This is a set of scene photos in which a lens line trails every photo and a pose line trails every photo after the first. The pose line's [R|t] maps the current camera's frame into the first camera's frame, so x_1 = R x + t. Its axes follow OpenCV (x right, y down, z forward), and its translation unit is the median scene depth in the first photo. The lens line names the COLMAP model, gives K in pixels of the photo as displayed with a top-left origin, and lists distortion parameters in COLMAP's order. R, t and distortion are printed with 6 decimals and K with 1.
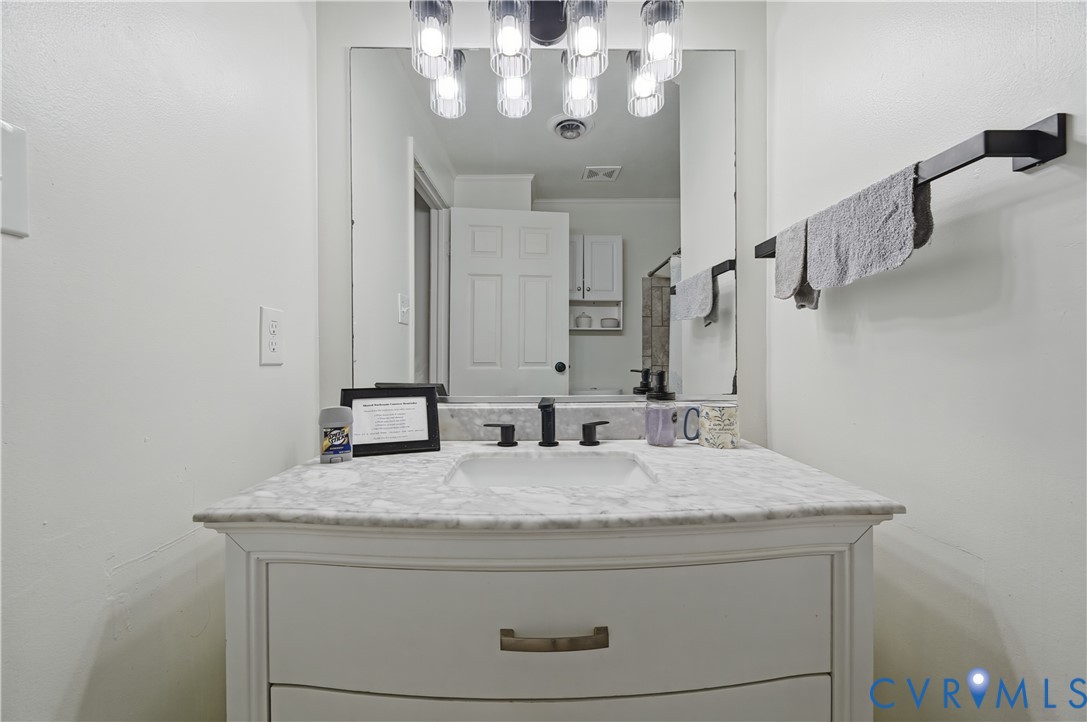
lens RADIAL K [[428.1, 0, 546.6], [0, 428.1, 355.0], [0, 0, 1]] dist [-0.006820, 0.001316]
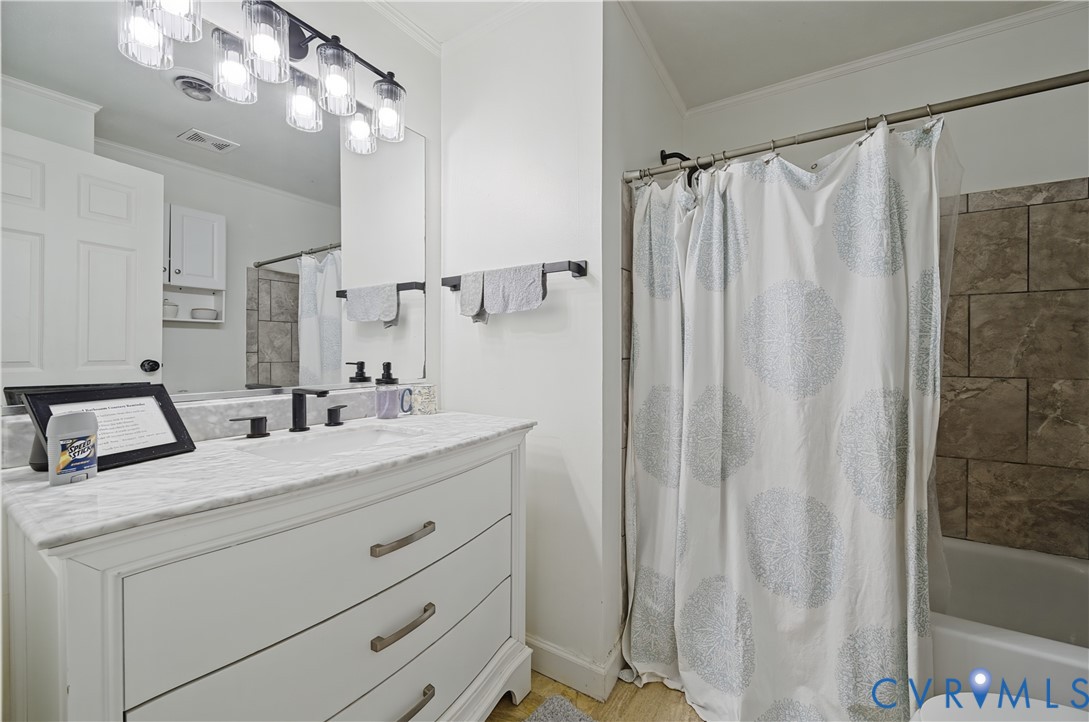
lens RADIAL K [[428.9, 0, 544.0], [0, 428.9, 357.1], [0, 0, 1]] dist [-0.006820, 0.001316]
pose [[0.562924, -0.006171, 0.826486, -0.617515], [-0.002895, 0.999951, 0.009438, 0.008251], [-0.826504, -0.007705, 0.562878, -0.159485]]
